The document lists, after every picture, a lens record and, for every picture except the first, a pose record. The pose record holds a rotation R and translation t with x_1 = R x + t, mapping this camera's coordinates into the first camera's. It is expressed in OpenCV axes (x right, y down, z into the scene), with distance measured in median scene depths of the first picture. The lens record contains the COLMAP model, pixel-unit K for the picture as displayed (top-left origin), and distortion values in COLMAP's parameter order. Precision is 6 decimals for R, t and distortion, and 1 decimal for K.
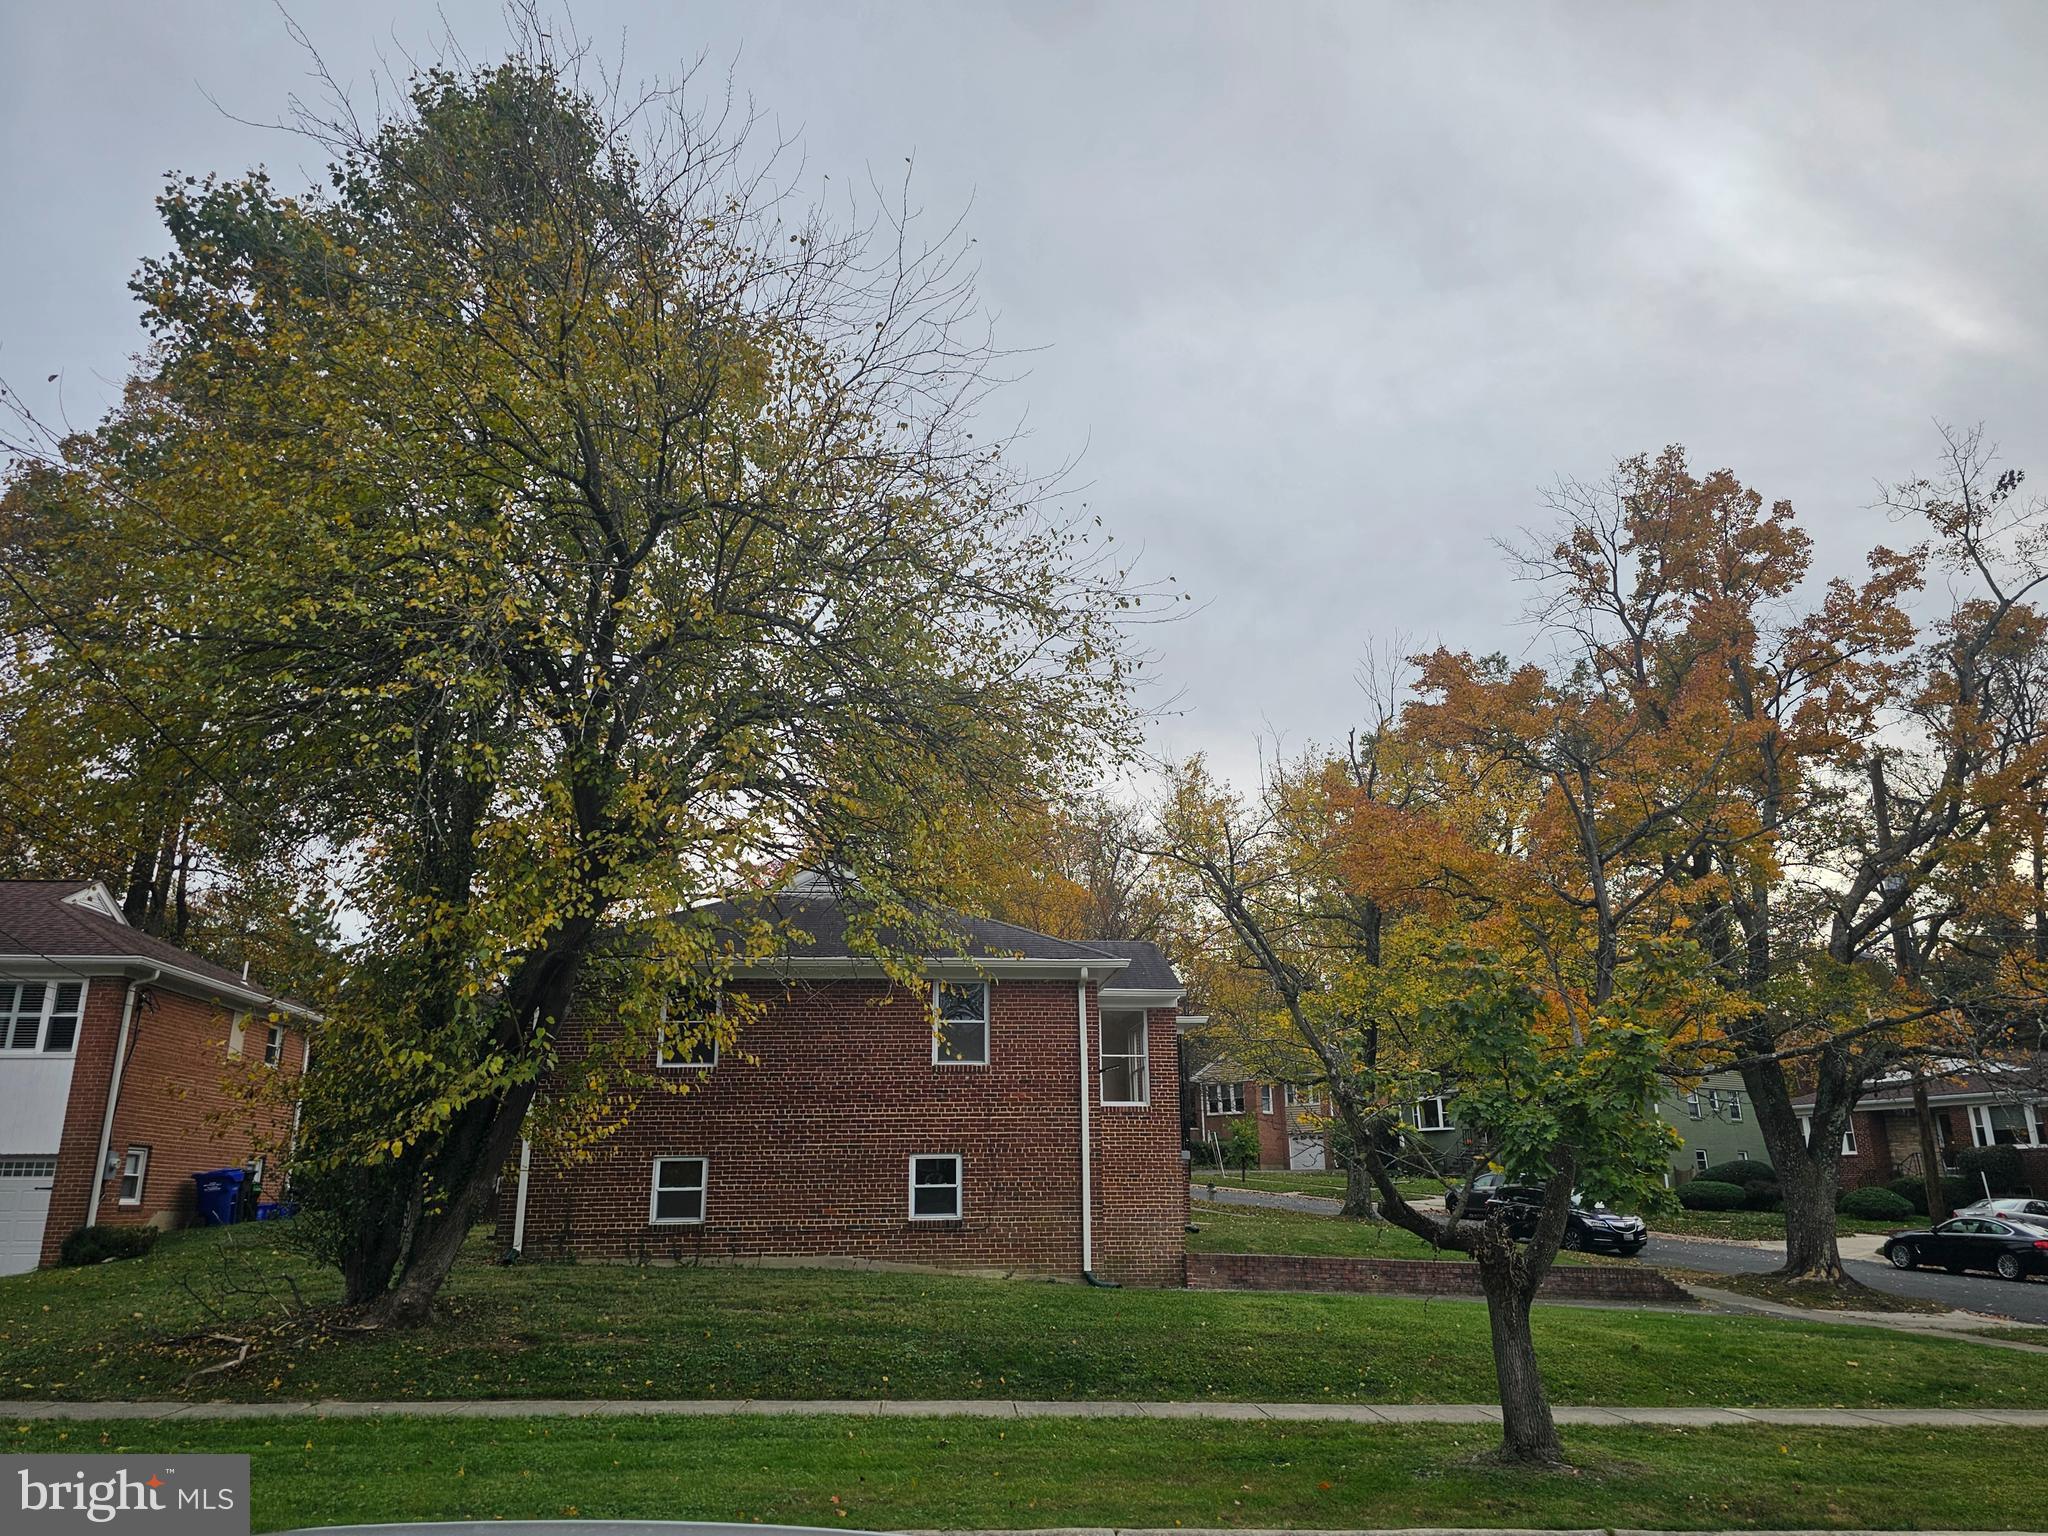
lens RADIAL K [[1430.2, 0, 1024.0], [0, 1430.2, 768.0], [0, 0, 1]] dist [0.064667, -0.063372]
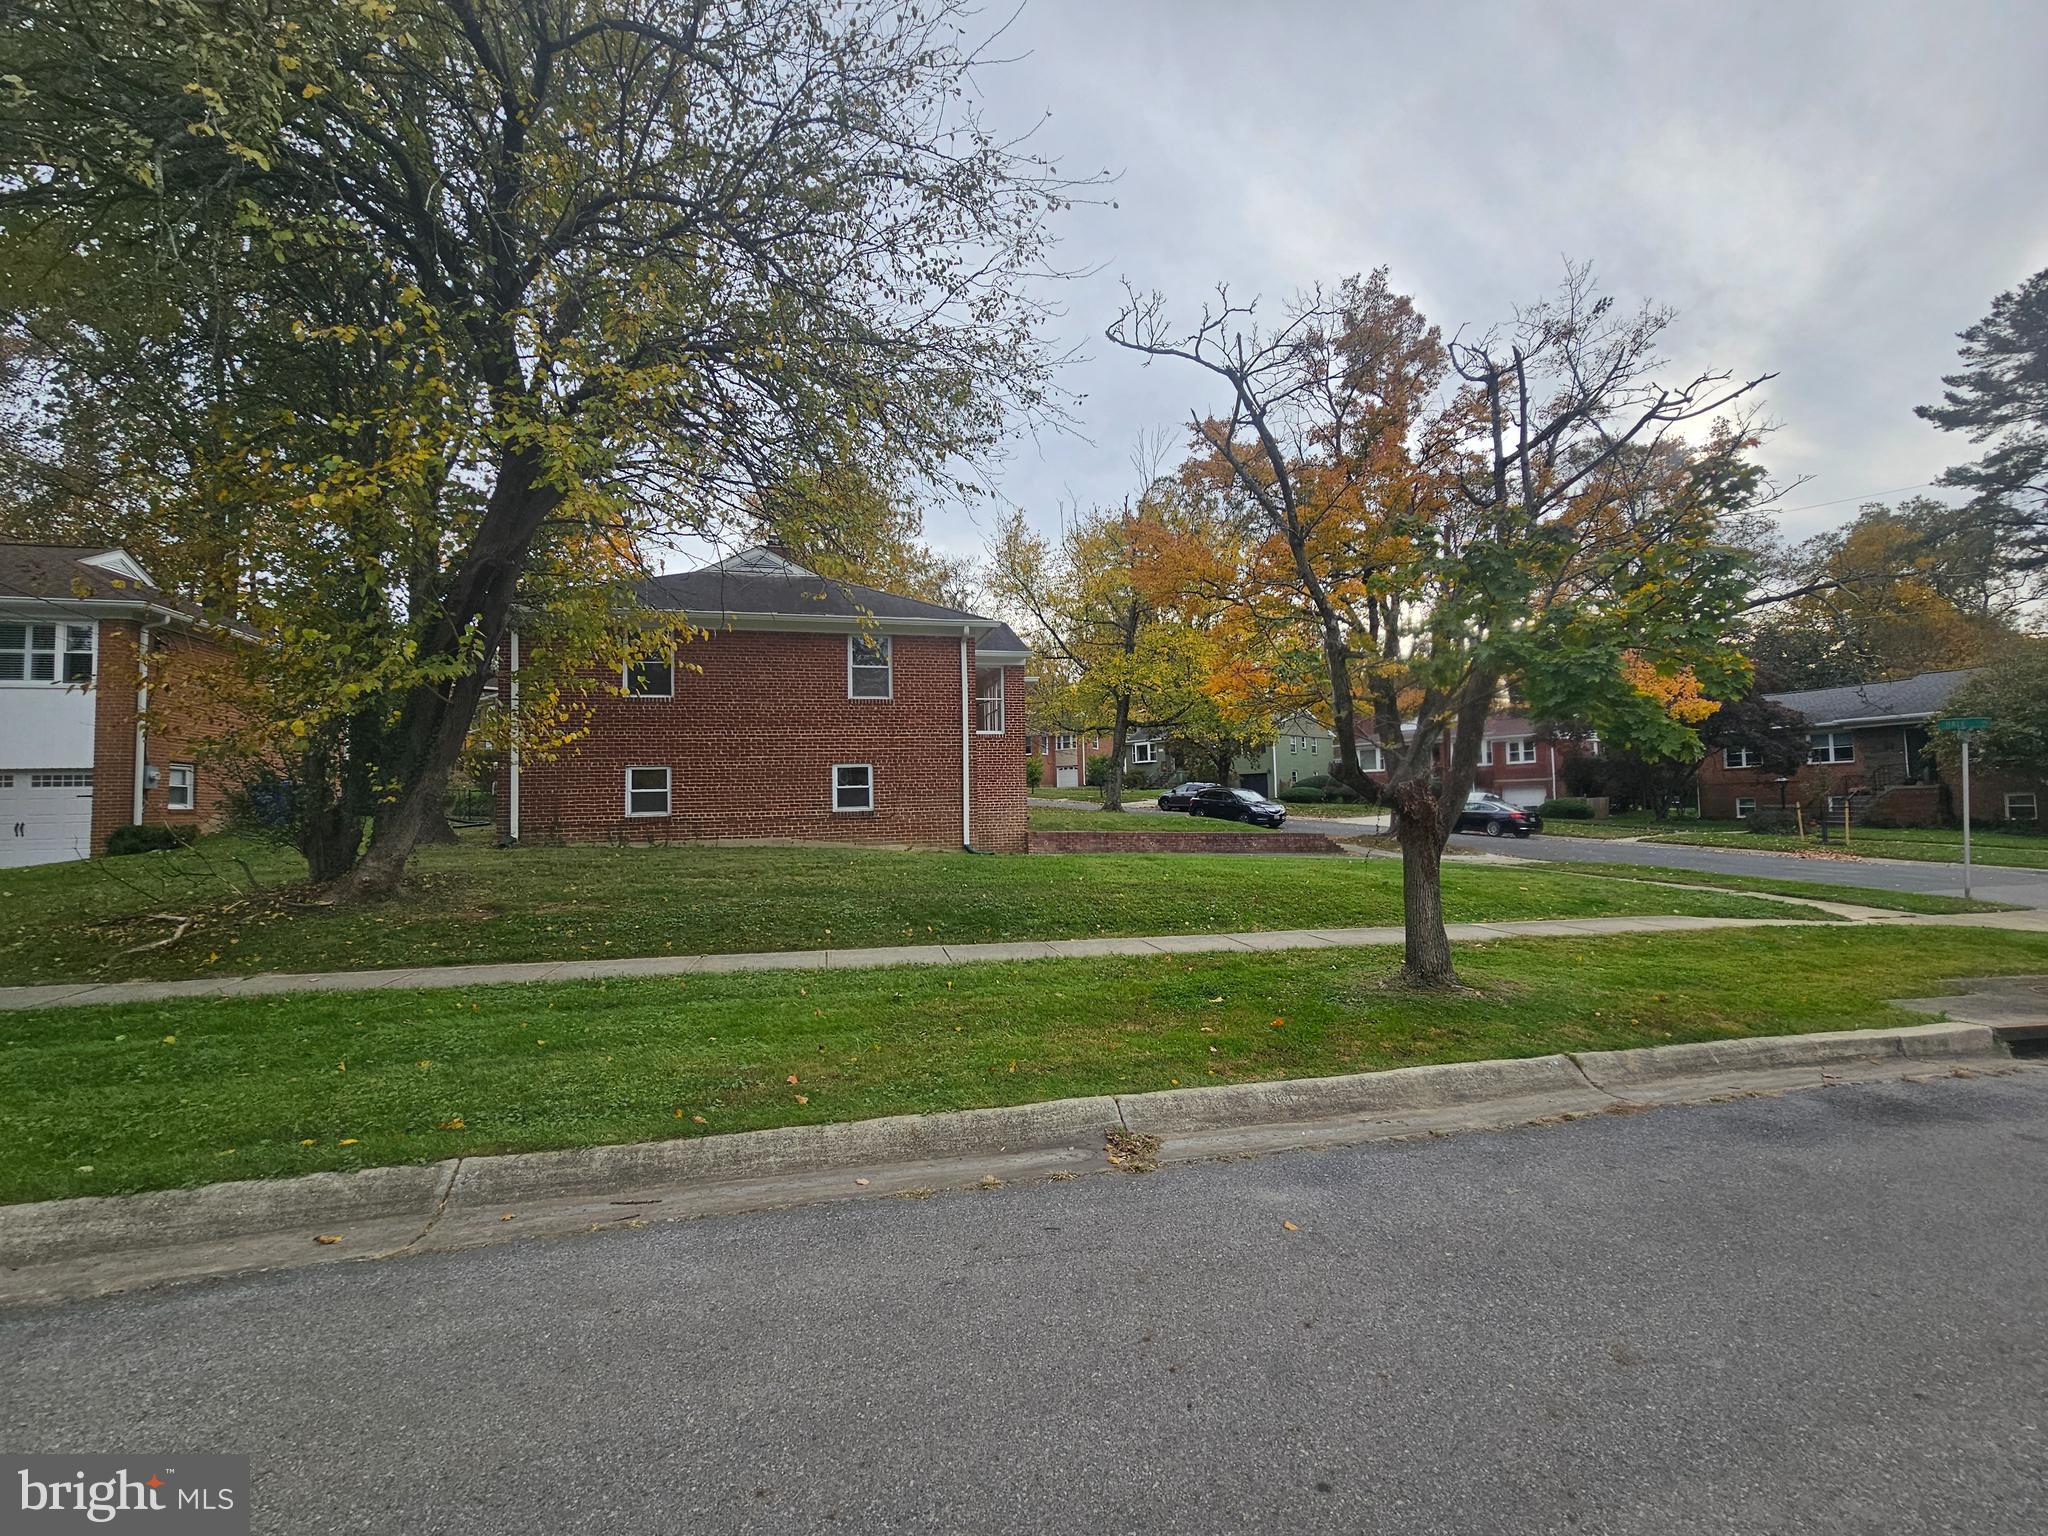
lens RADIAL K [[814.3, 0, 1024.0], [0, 814.3, 768.0], [0, 0, 1]] dist [0.000343, 0.000019]
pose [[0.984922, -0.007232, 0.172847, -0.036268], [-0.033565, 0.972152, 0.231935, 0.094974], [-0.169711, -0.234240, 0.957251, 0.259469]]
